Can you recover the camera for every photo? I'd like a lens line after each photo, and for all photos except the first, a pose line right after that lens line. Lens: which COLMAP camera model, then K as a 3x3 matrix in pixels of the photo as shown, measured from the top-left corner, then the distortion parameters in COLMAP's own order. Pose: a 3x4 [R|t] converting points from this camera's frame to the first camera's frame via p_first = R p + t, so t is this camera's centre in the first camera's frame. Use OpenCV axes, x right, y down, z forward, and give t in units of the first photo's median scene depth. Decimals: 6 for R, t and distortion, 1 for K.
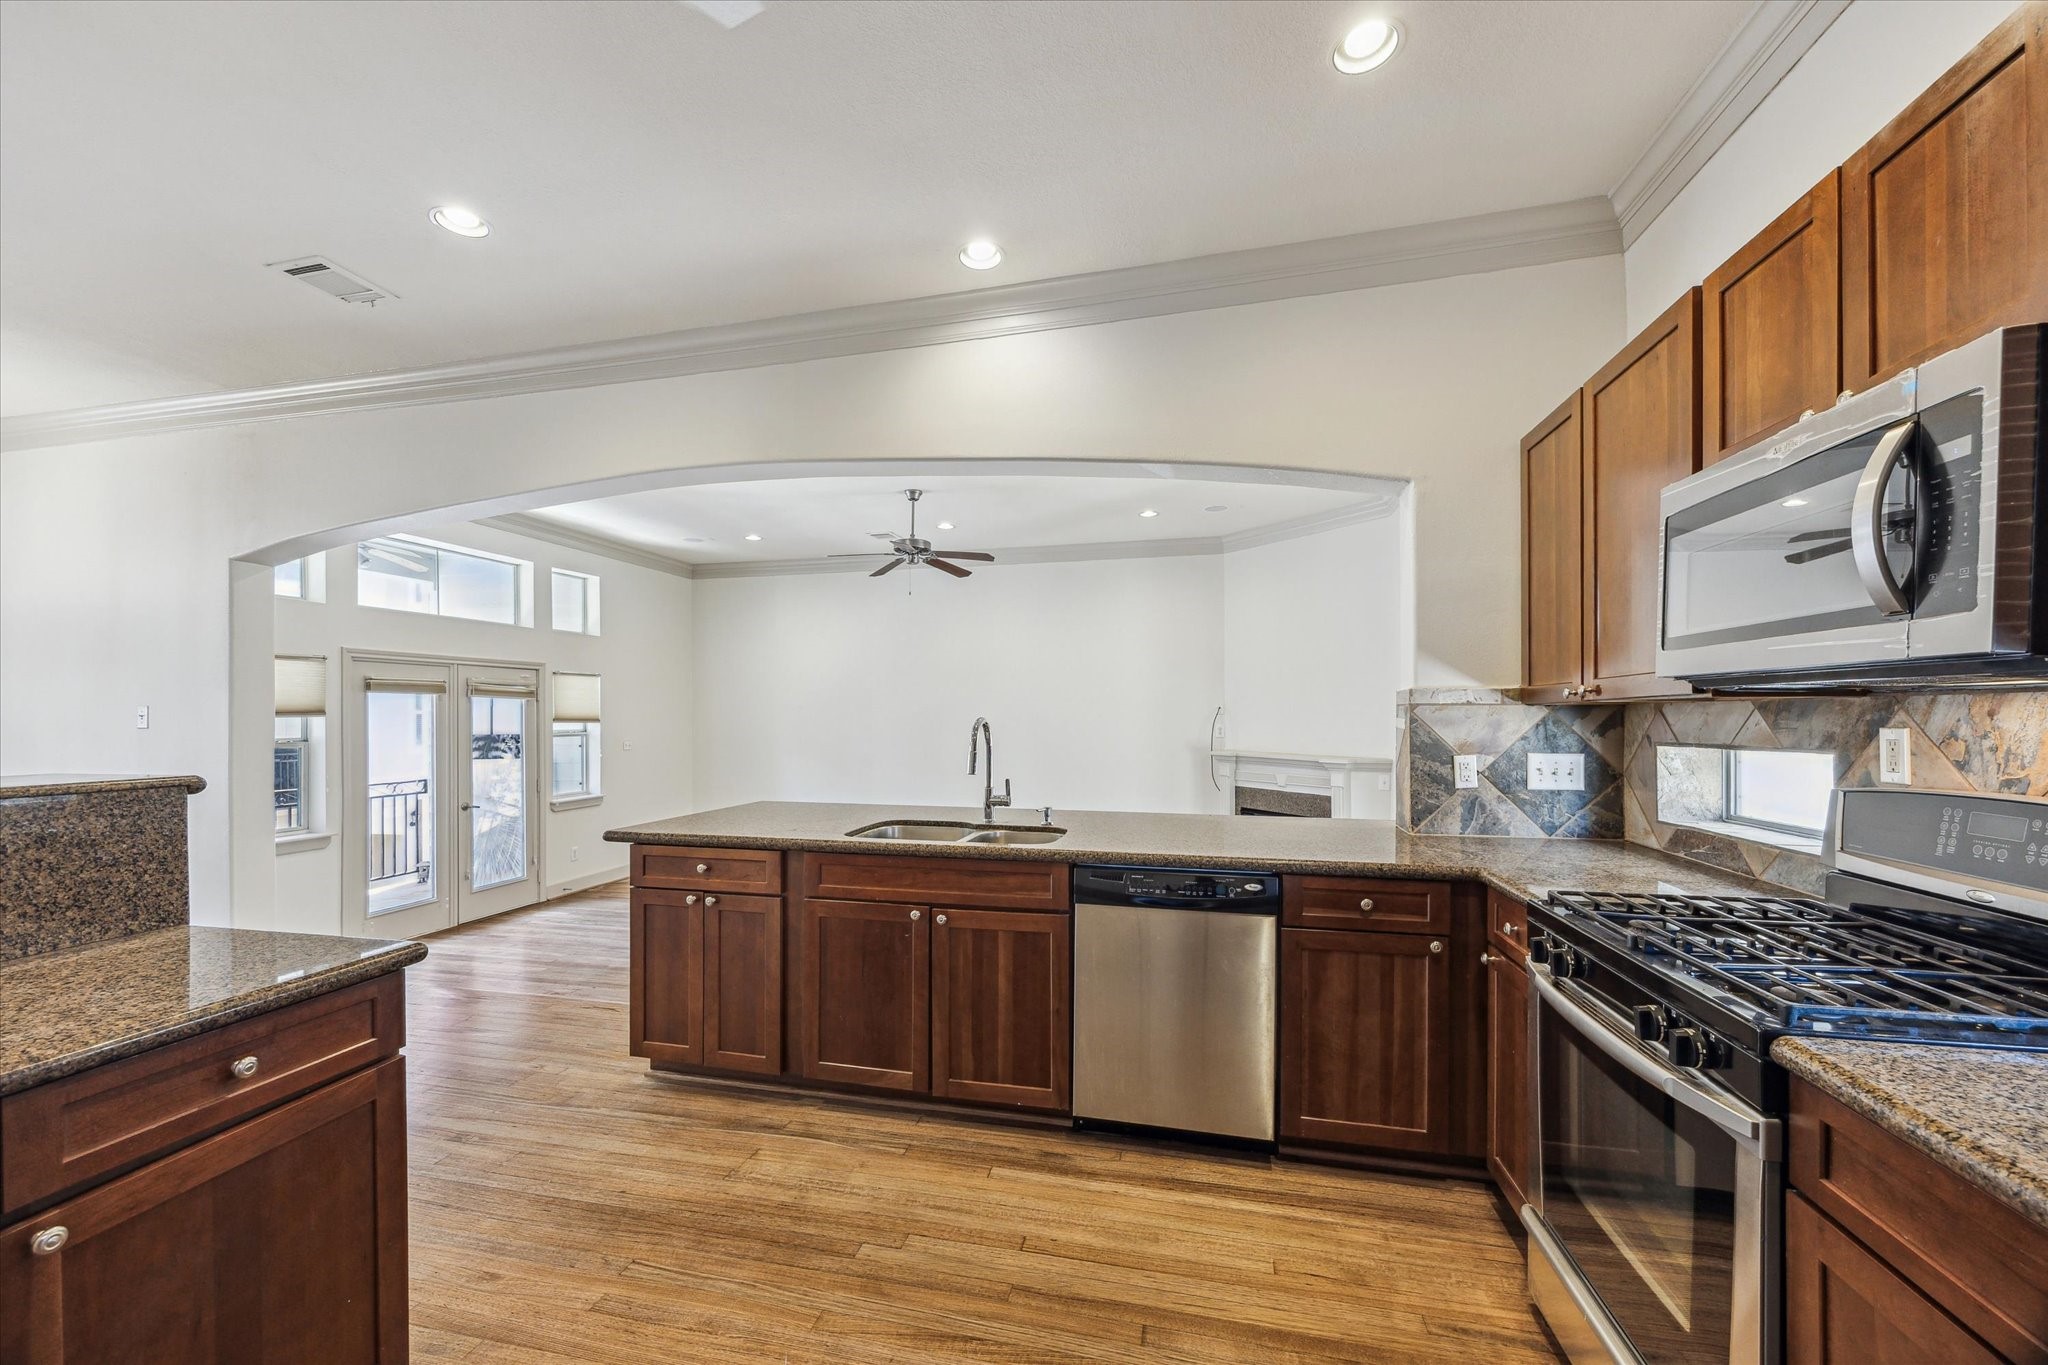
lens RADIAL K [[791.6, 0, 1014.4], [0, 791.6, 715.7], [0, 0, 1]] dist [0.000181, 0.000297]
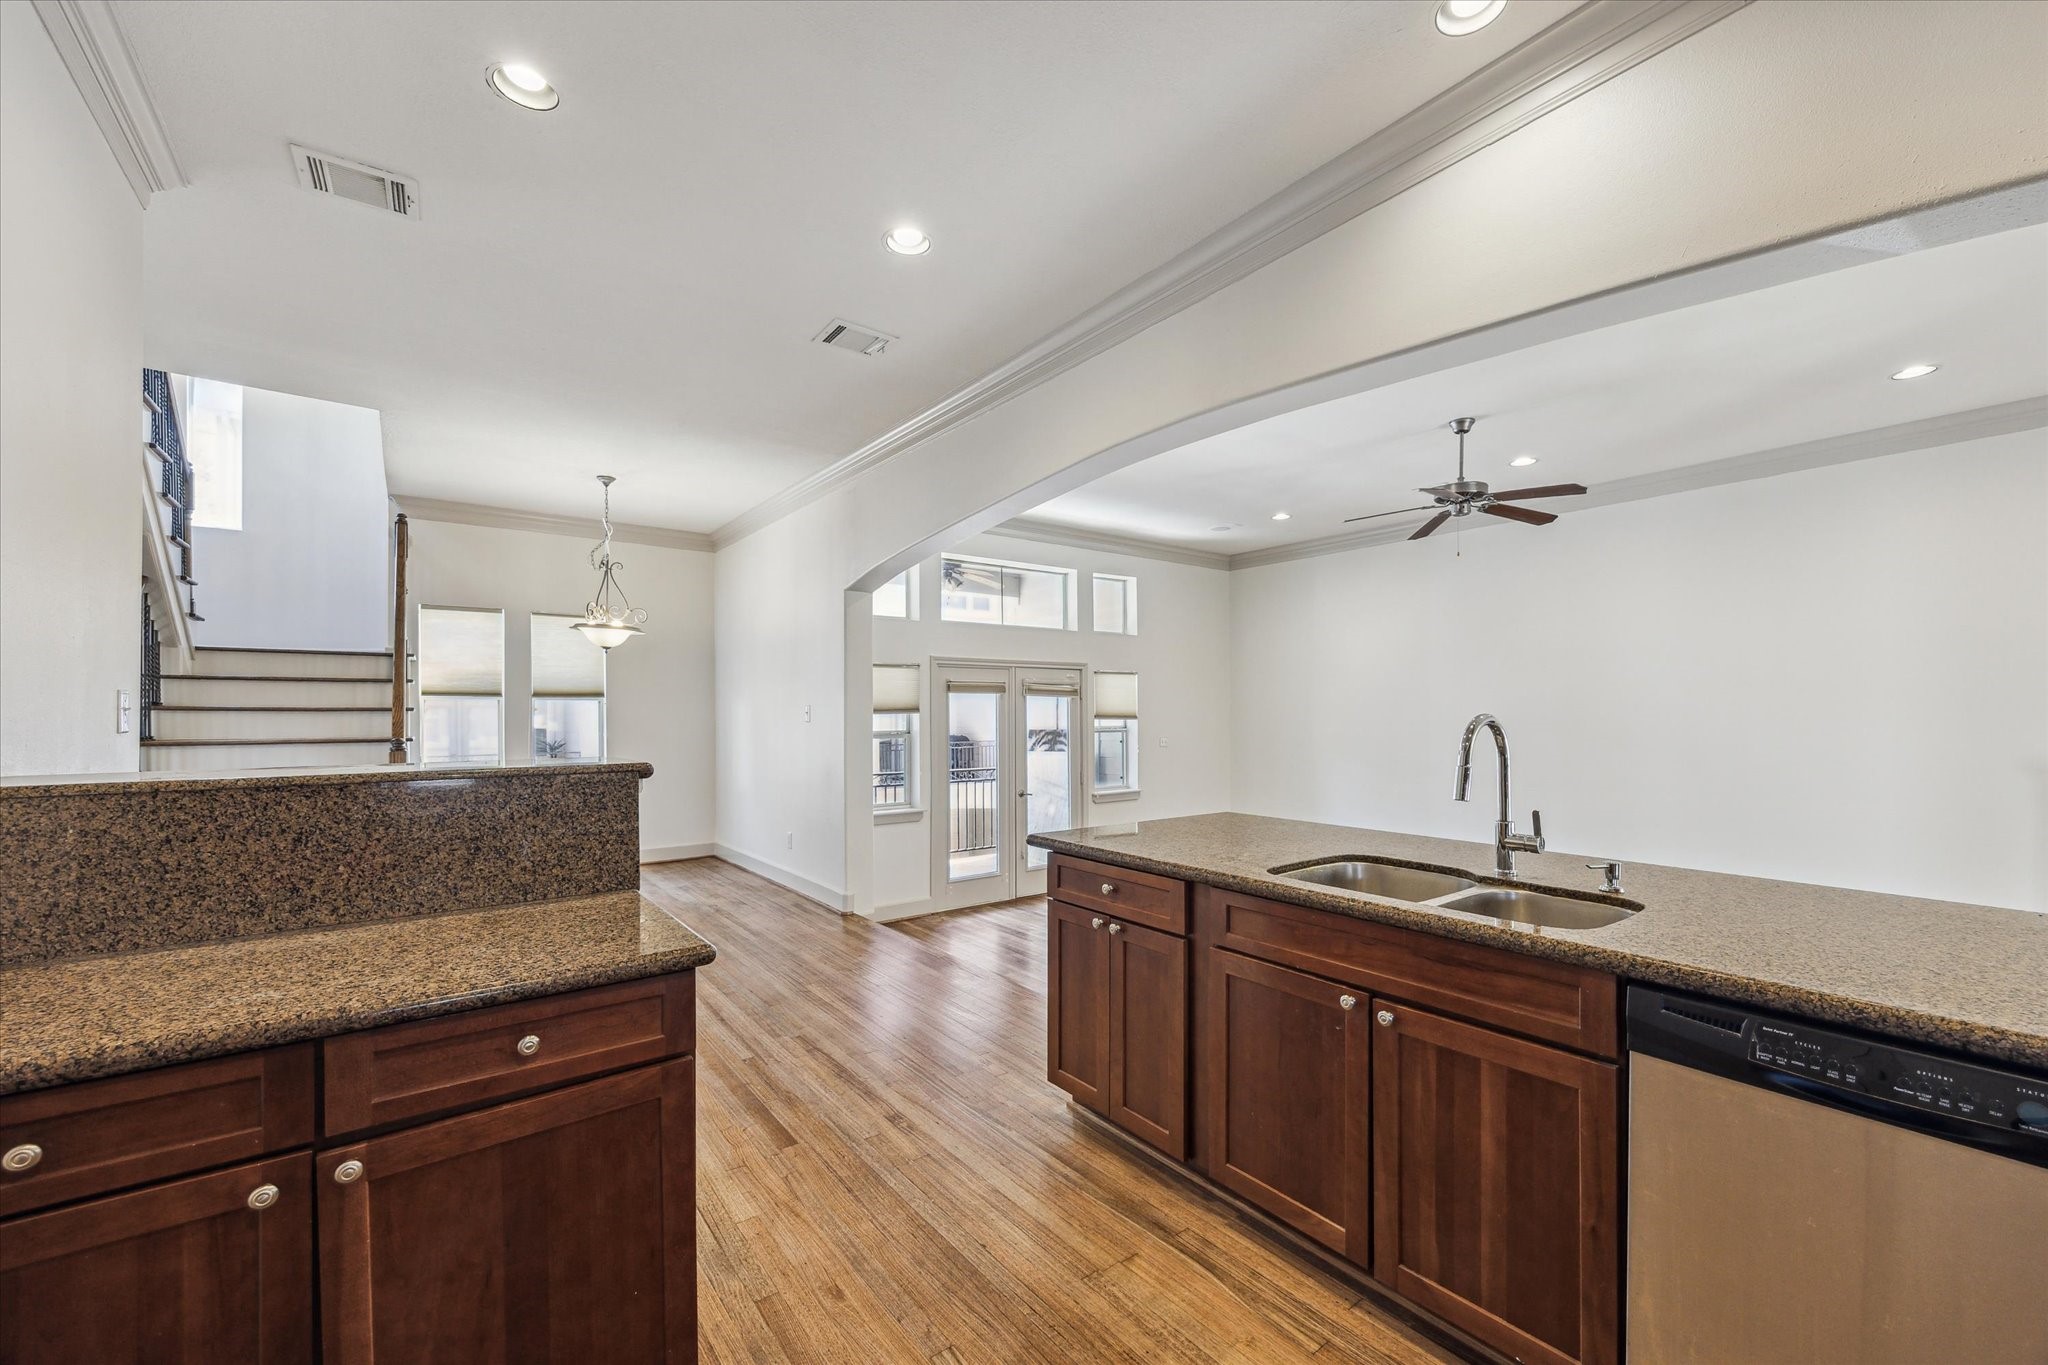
lens RADIAL K [[810.3, 0, 1029.0], [0, 810.3, 710.0], [0, 0, 1]] dist [-0.001728, 0.000219]
pose [[0.771292, -0.002572, -0.636476, 0.101986], [0.000260, 0.999993, -0.003726, 0.001398], [0.636481, 0.002708, 0.771287, 0.266235]]
